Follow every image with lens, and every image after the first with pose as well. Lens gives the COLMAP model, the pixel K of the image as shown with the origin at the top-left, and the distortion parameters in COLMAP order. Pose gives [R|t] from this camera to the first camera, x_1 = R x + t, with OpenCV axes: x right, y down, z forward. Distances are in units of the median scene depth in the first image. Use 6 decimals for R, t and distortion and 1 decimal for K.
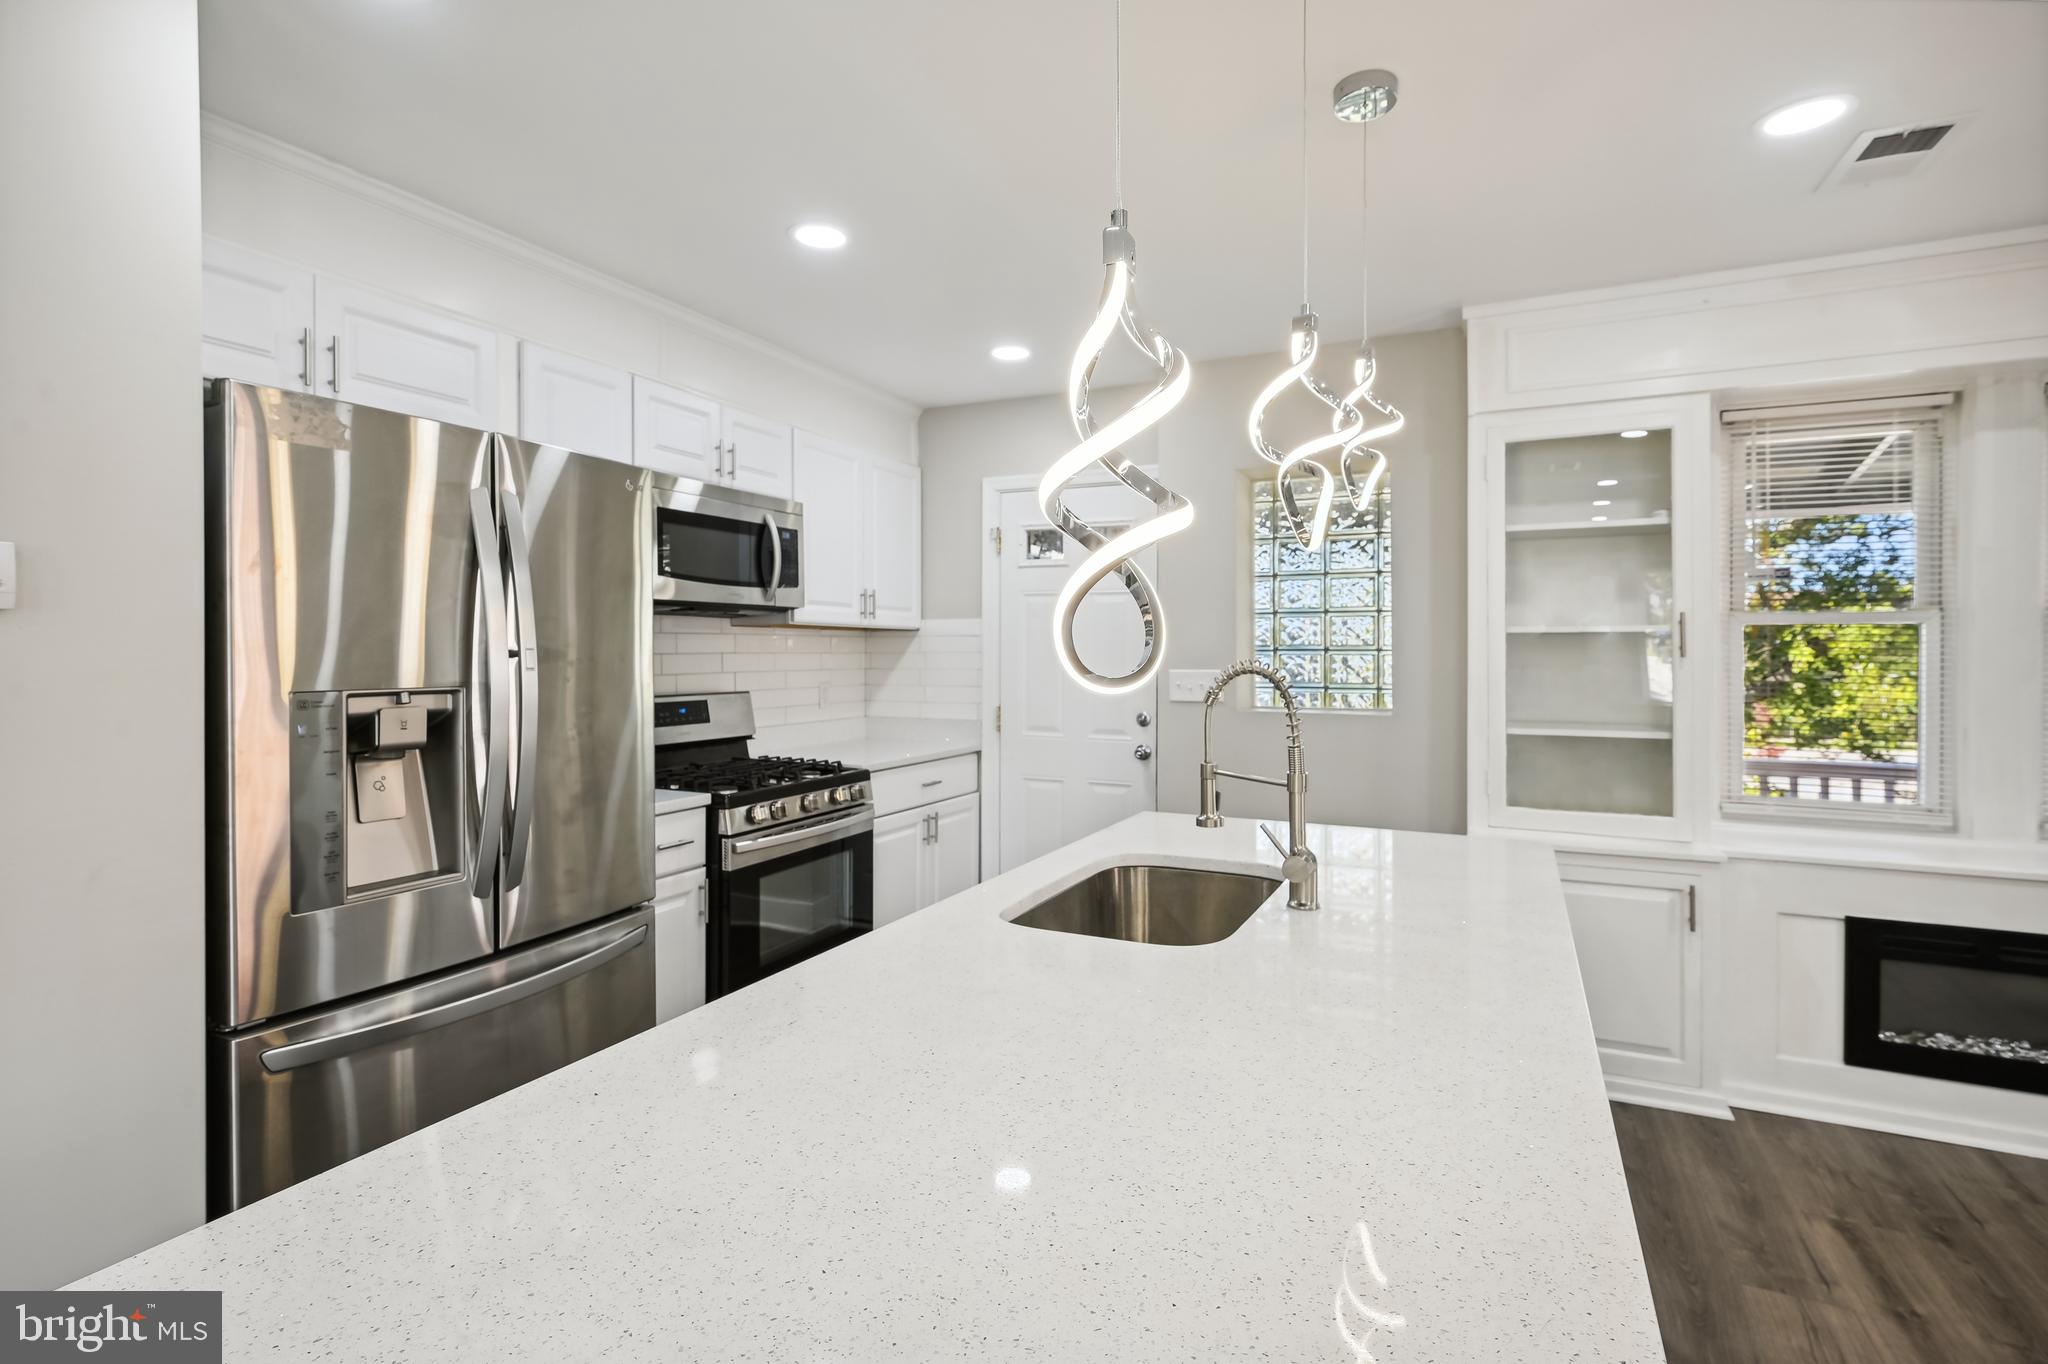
lens RADIAL K [[947.9, 0, 1029.3], [0, 947.9, 657.0], [0, 0, 1]] dist [0.005395, -0.002144]
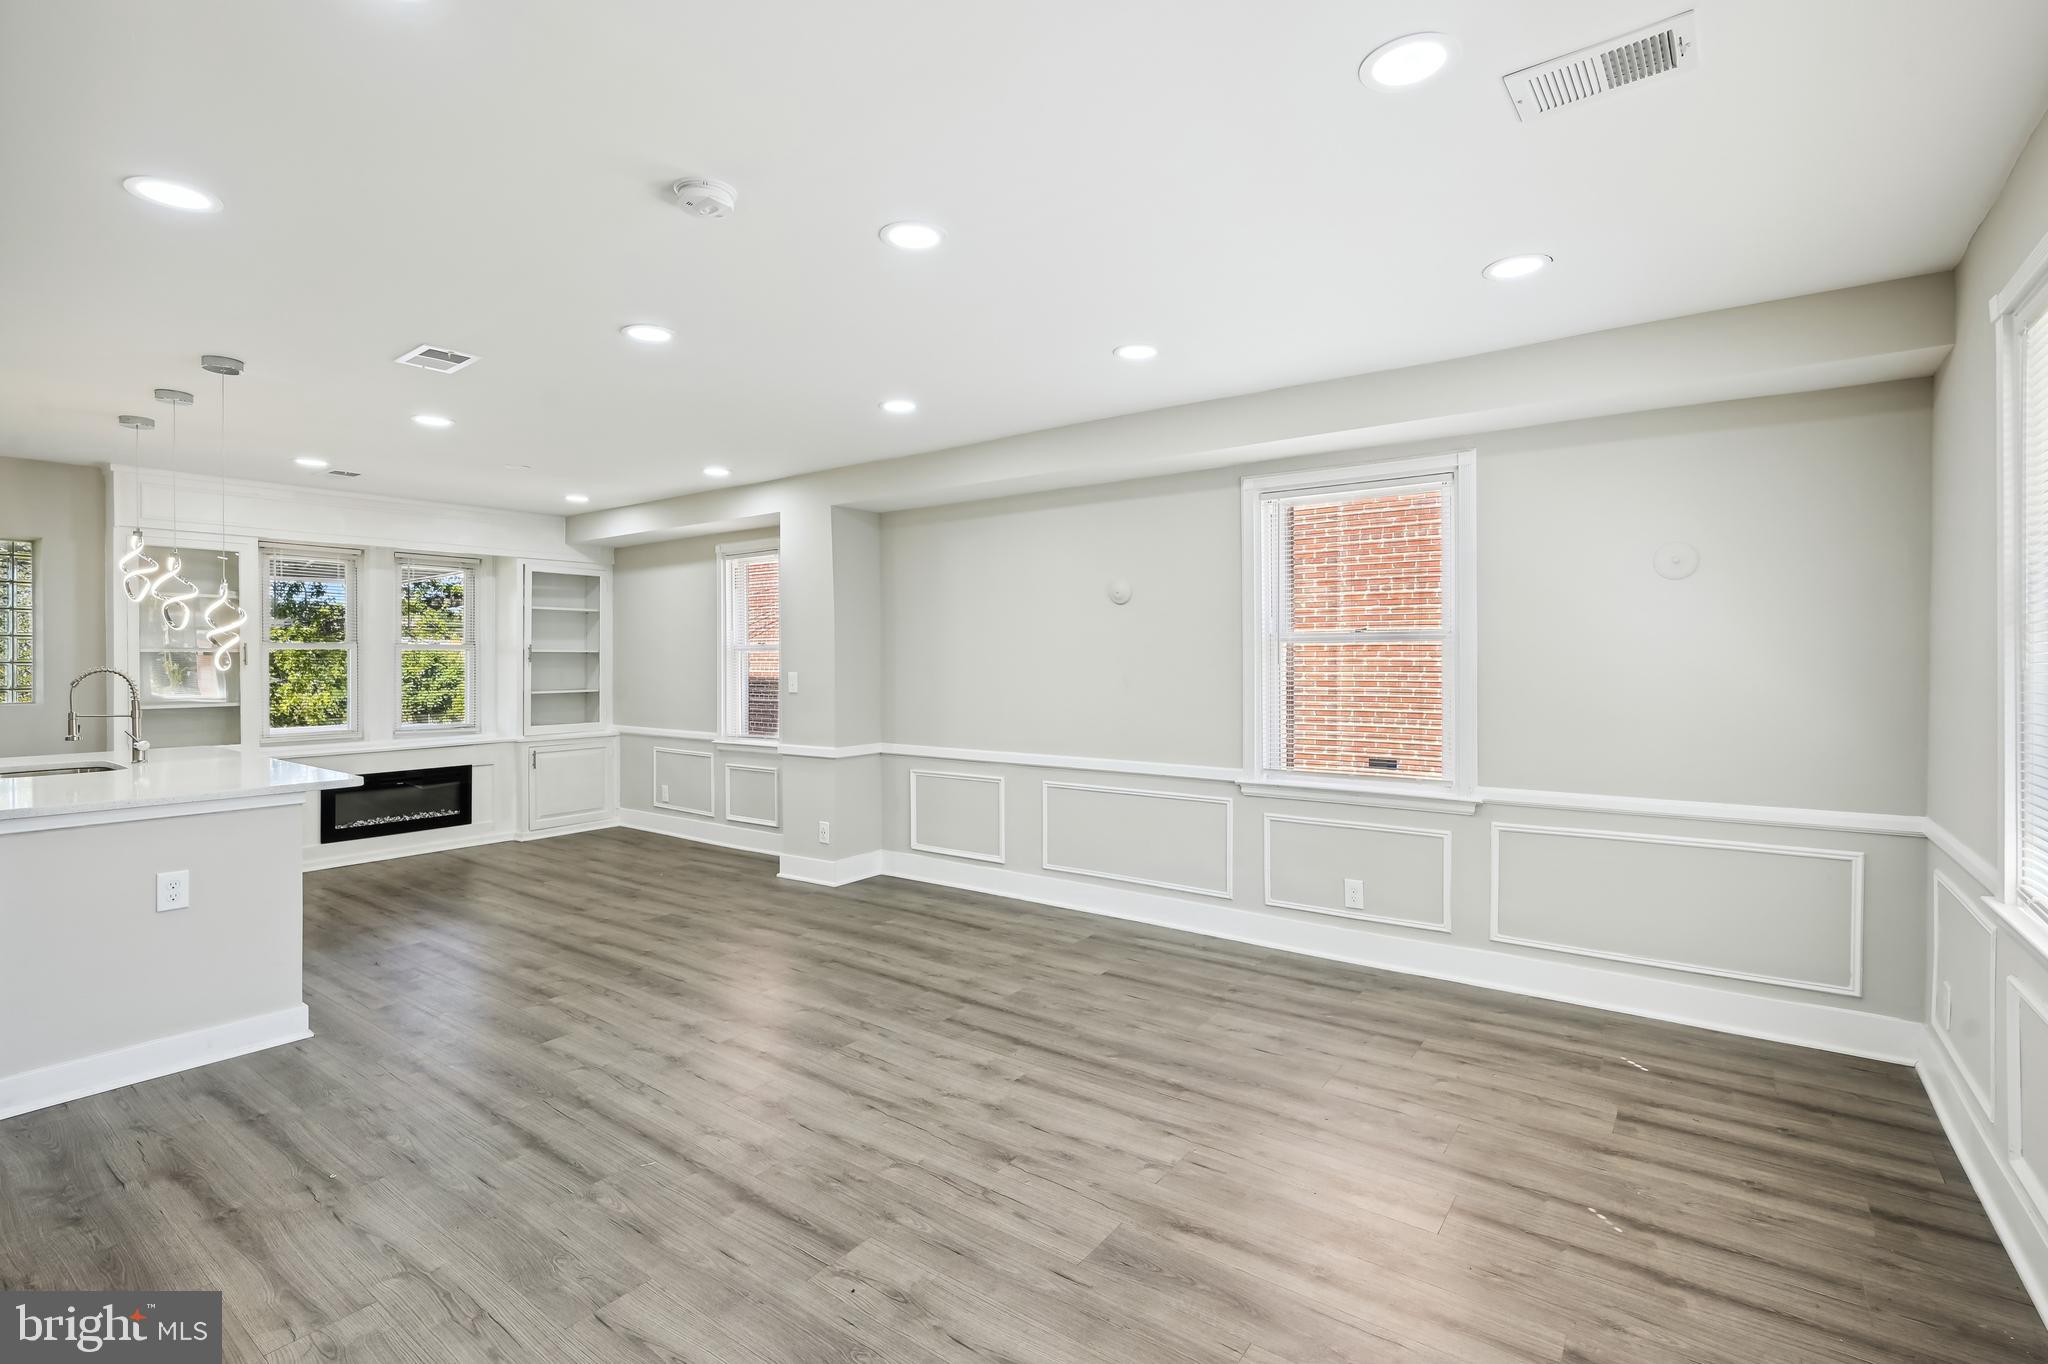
lens RADIAL K [[947.9, 0, 1026.6], [0, 947.9, 653.0], [0, 0, 1]] dist [0.005395, -0.002144]
pose [[0.186198, 0.003975, 0.982504, -0.952963], [0.012410, 0.999903, -0.006398, 0.007629], [-0.982434, 0.013384, 0.186131, -0.974840]]
